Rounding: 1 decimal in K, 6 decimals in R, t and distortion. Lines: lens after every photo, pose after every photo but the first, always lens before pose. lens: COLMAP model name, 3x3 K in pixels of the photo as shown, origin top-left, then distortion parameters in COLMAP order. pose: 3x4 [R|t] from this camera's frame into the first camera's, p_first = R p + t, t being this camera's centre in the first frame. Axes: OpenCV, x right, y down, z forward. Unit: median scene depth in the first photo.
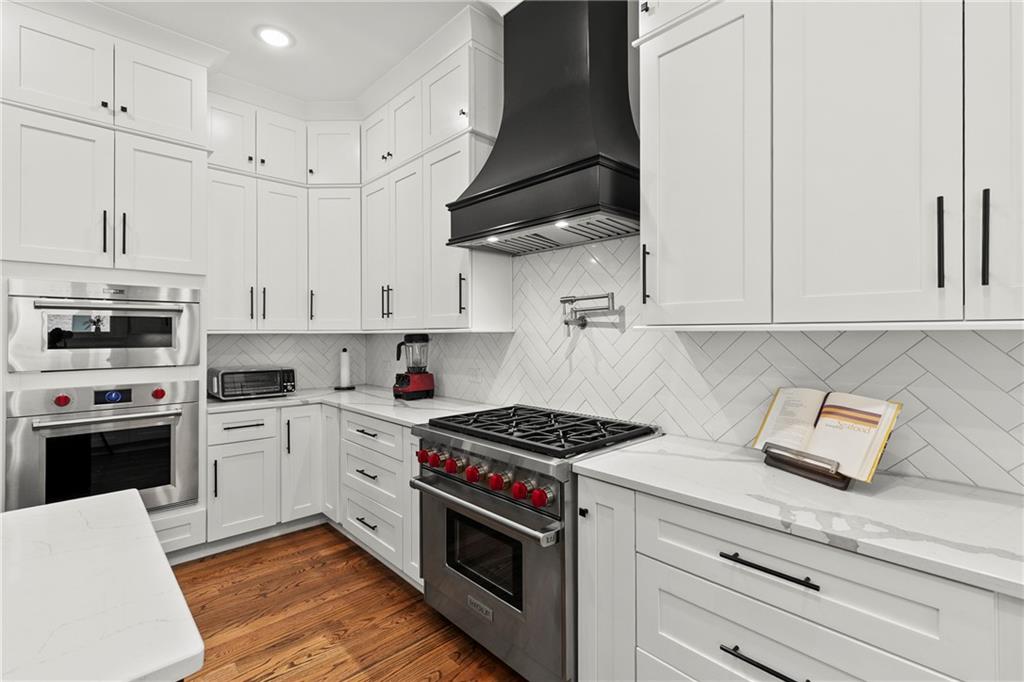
lens RADIAL K [[459.1, 0, 514.3], [0, 459.1, 333.2], [0, 0, 1]] dist [0.003419, -0.000770]
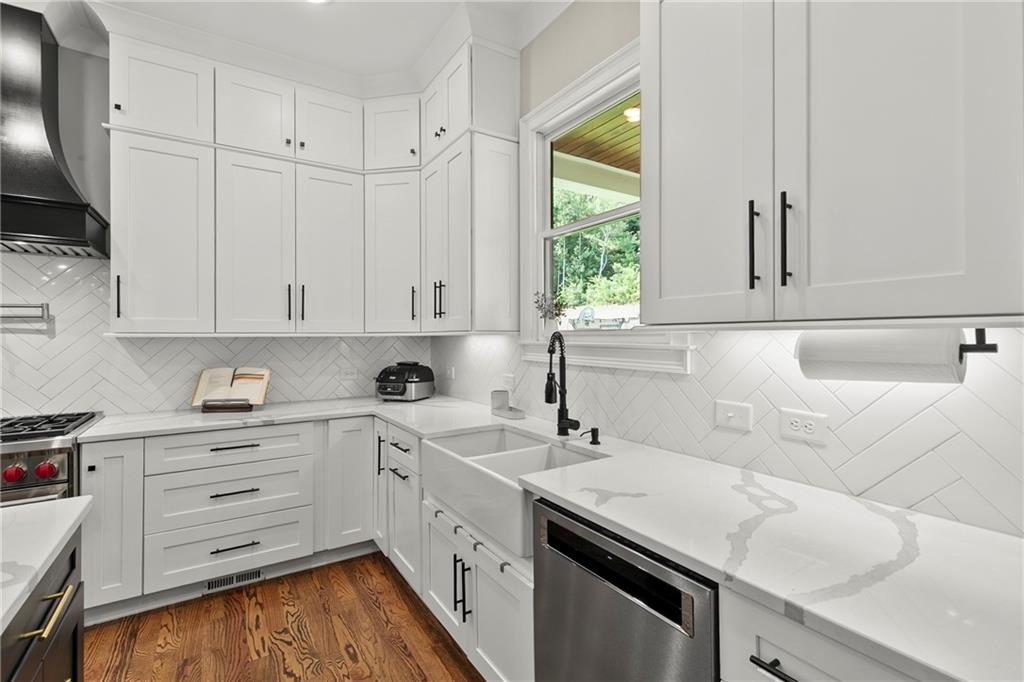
lens RADIAL K [[459.1, 0, 514.3], [0, 459.1, 333.2], [0, 0, 1]] dist [0.003419, -0.000770]
pose [[0.182012, 0.008521, 0.983259, -0.597656], [0.002865, 0.999954, -0.009196, 0.000088], [-0.983292, 0.004491, 0.181980, -0.307028]]
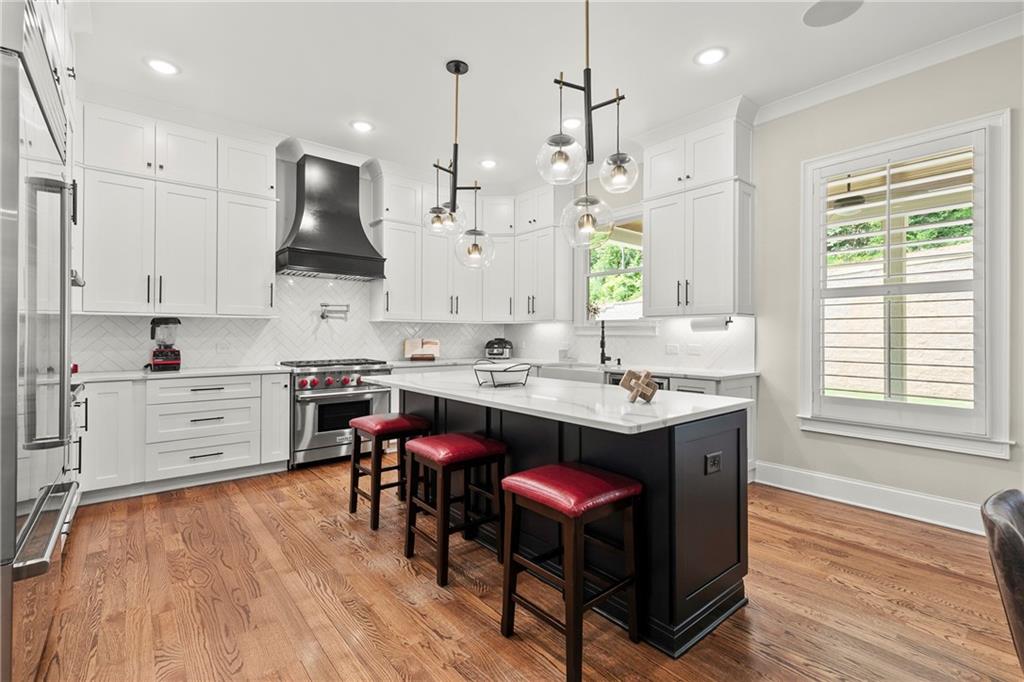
lens RADIAL K [[462.7, 0, 507.8], [0, 462.7, 330.6], [0, 0, 1]] dist [0.011251, -0.000306]
pose [[0.068784, 0.012601, 0.997552, -1.753401], [-0.004026, 0.999916, -0.012354, 0.060220], [-0.997623, -0.003166, 0.068829, 0.023957]]
